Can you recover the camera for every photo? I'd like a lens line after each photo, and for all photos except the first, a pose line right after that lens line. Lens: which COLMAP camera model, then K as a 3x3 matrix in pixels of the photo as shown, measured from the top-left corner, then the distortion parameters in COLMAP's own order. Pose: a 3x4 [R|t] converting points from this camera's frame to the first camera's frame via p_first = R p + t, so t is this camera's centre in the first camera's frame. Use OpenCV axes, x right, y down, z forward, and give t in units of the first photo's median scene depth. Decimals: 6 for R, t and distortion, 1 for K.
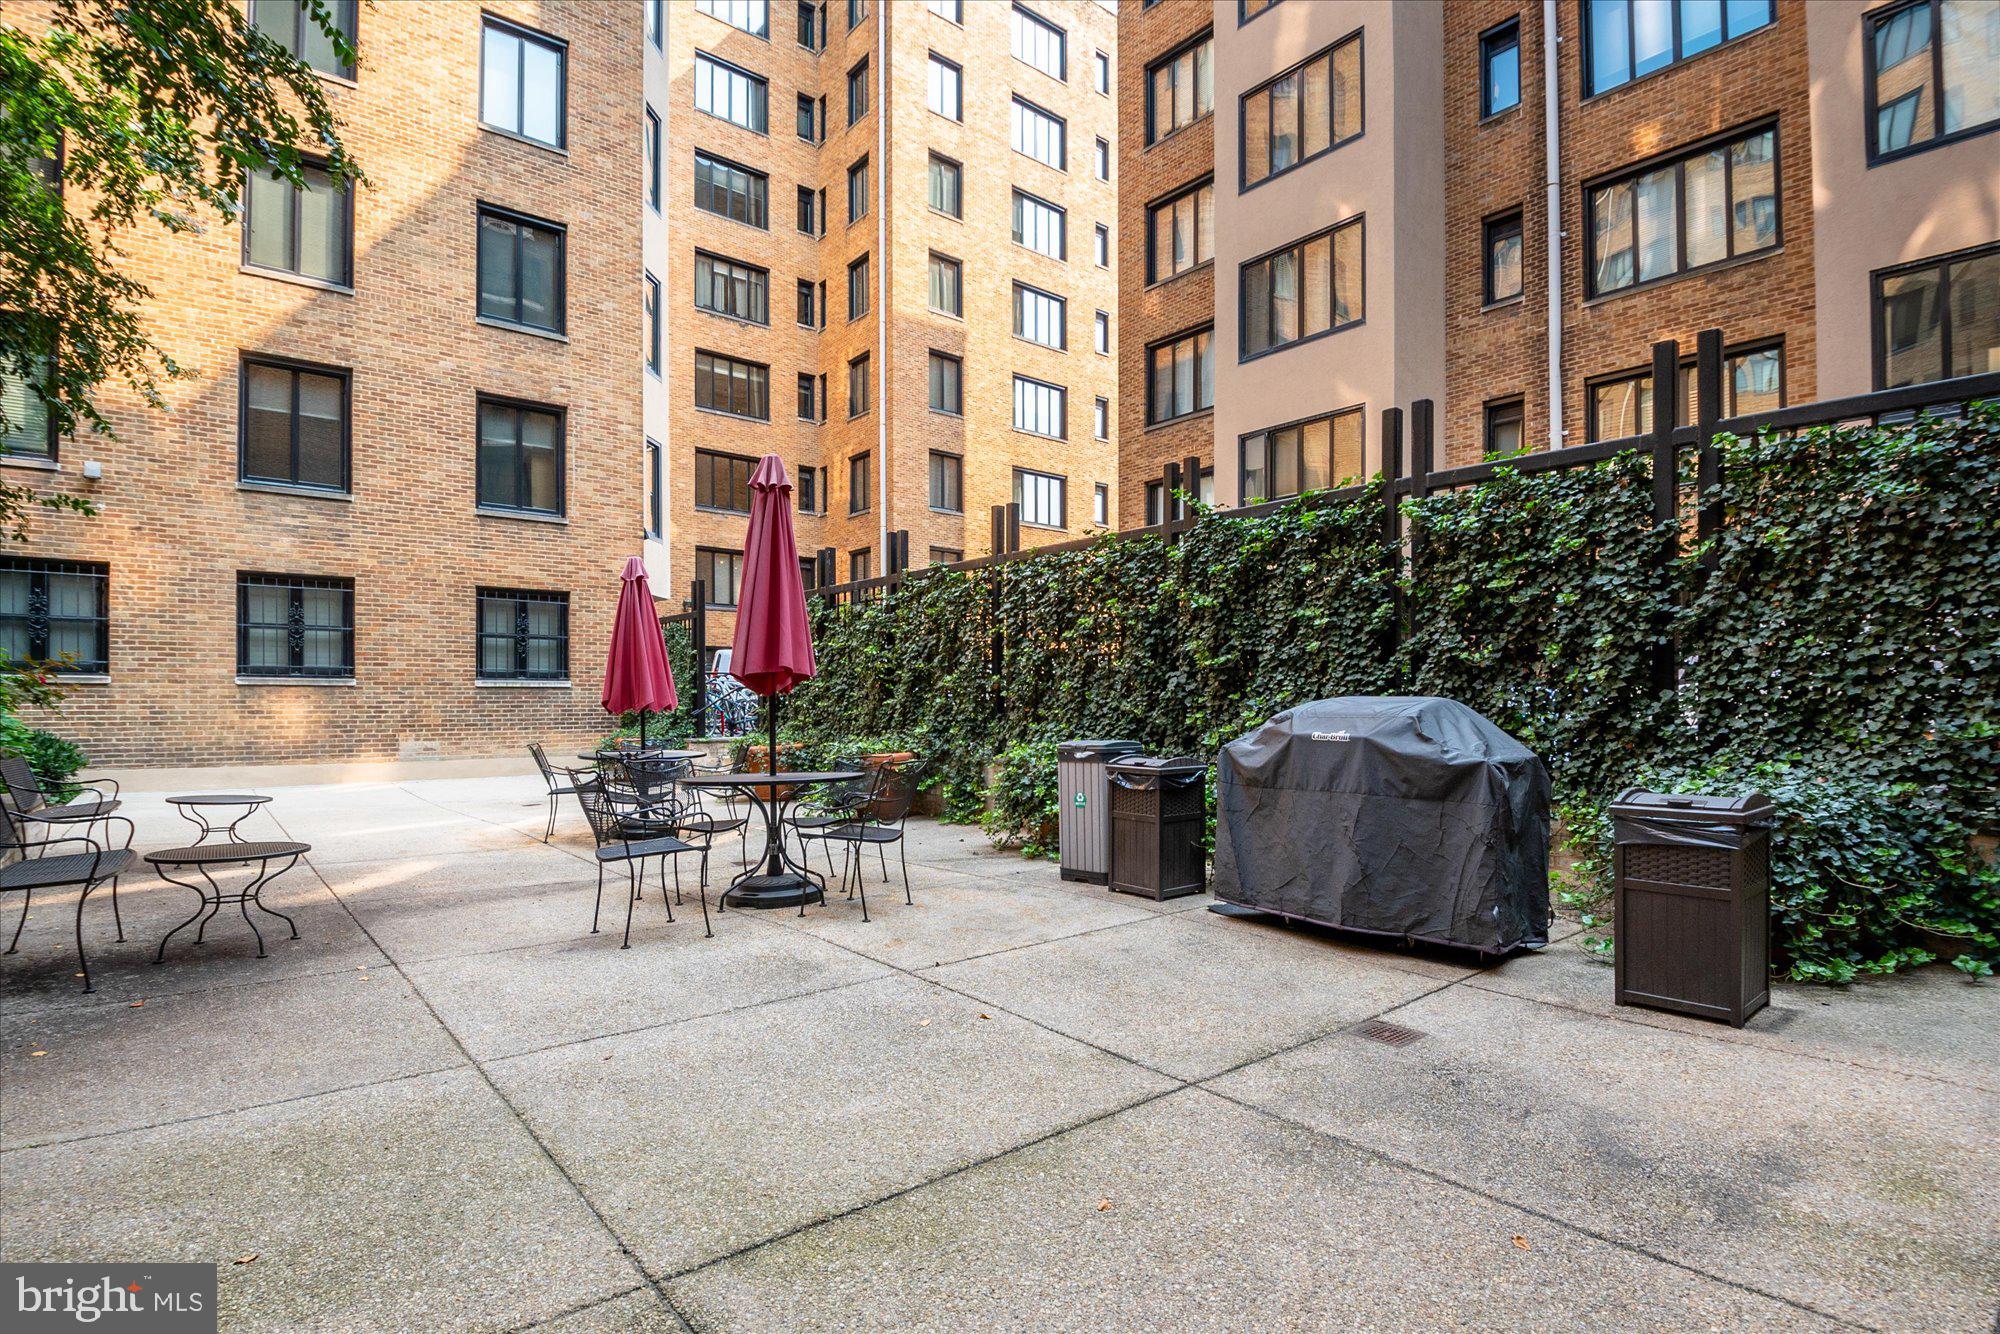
lens RADIAL K [[955.8, 0, 1001.1], [0, 955.8, 679.5], [0, 0, 1]] dist [-0.004150, -0.003026]
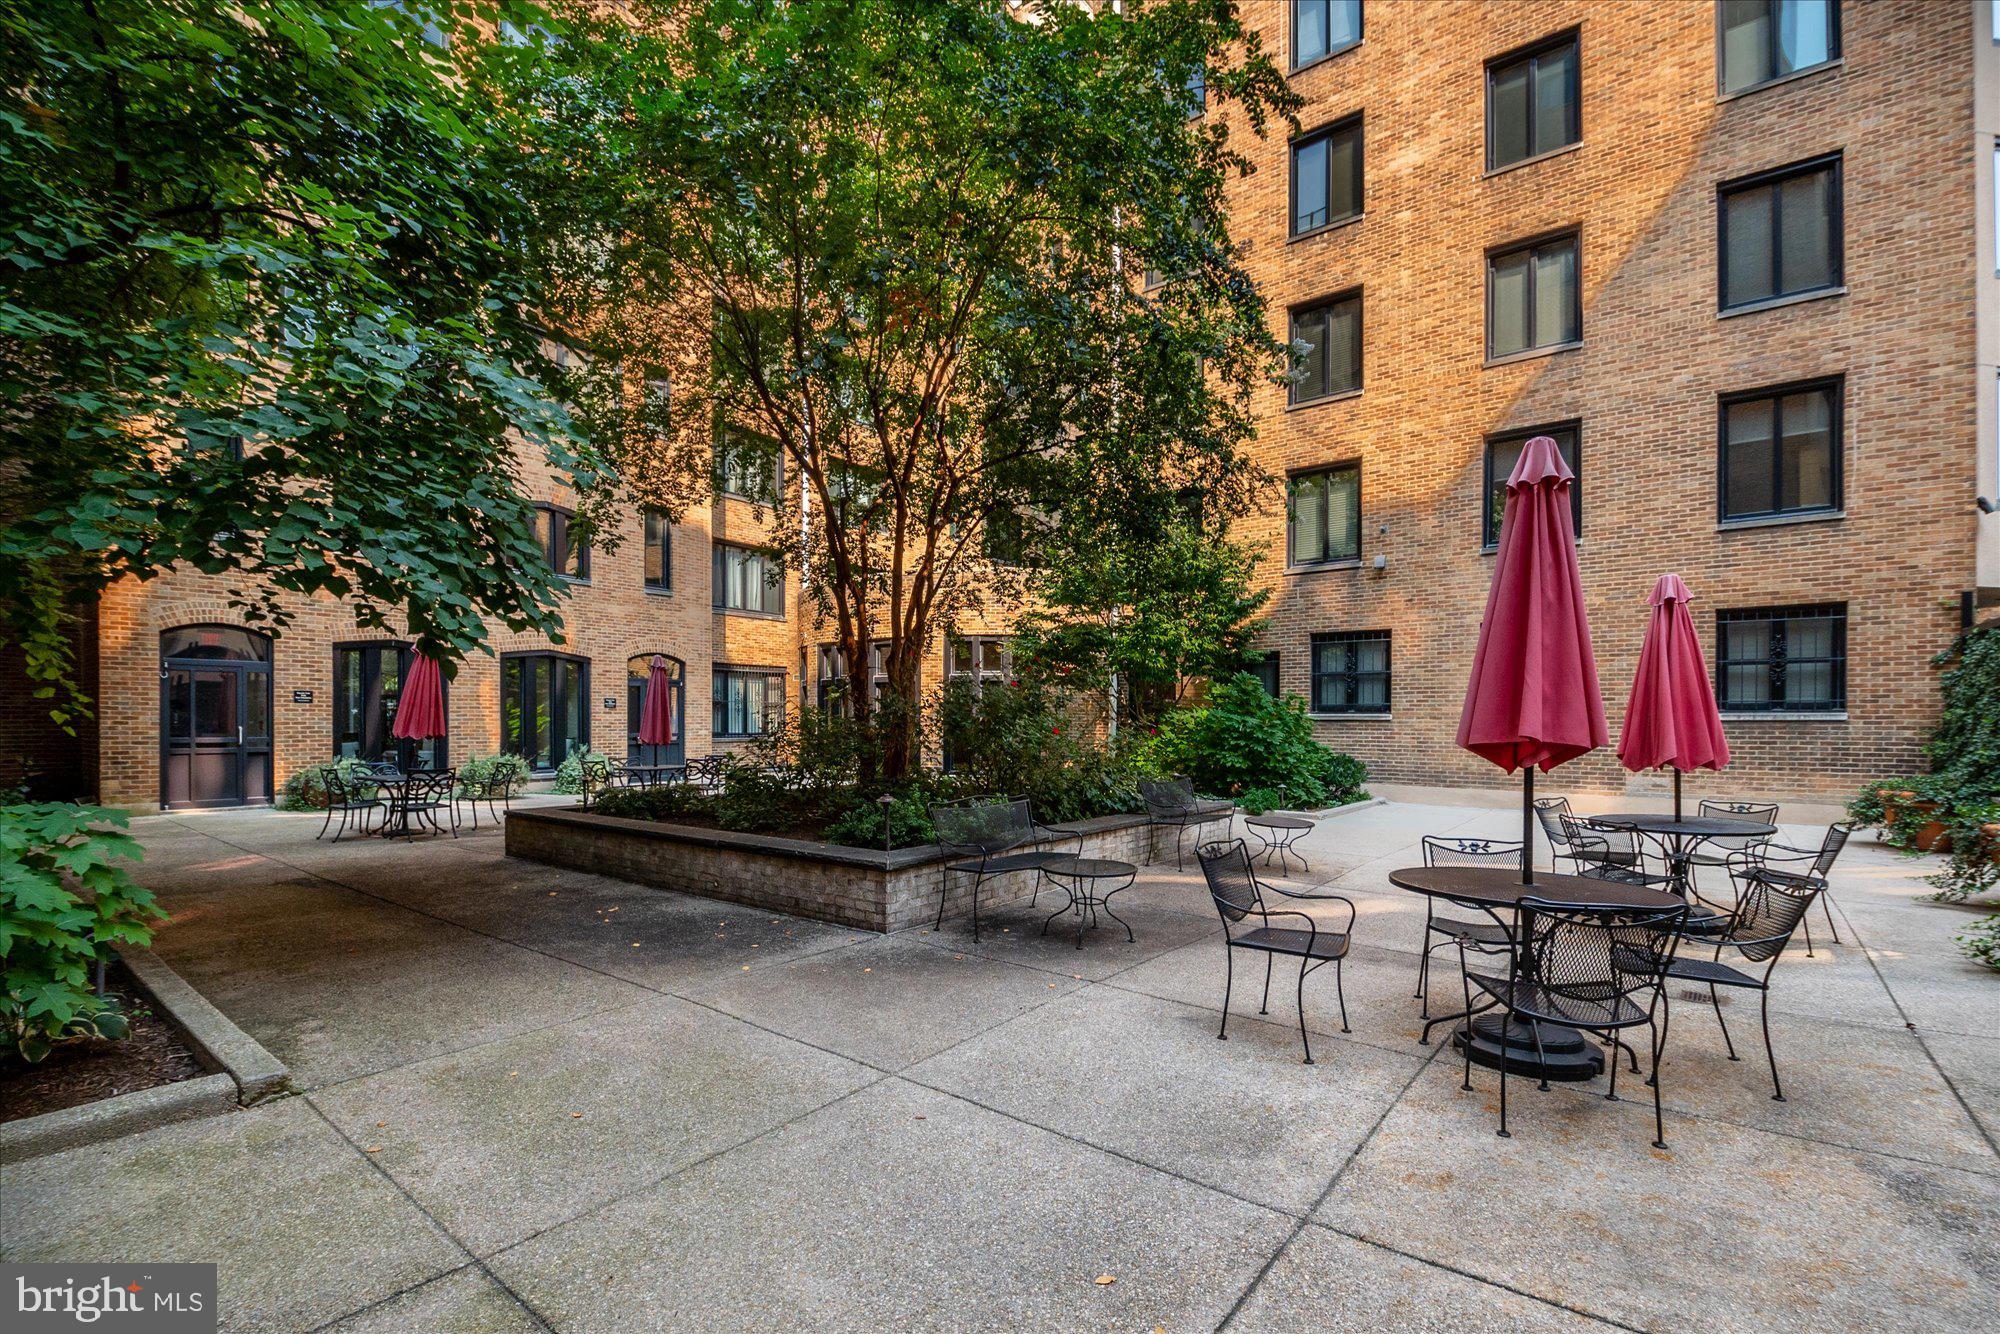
lens RADIAL K [[888.1, 0, 1042.3], [0, 888.1, 714.0], [0, 0, 1]] dist [-0.014053, -0.001479]
pose [[0.231860, -0.001289, -0.972748, 0.125238], [0.018480, 0.999824, 0.003080, -0.013563], [0.972574, -0.018690, 0.231843, 0.189056]]
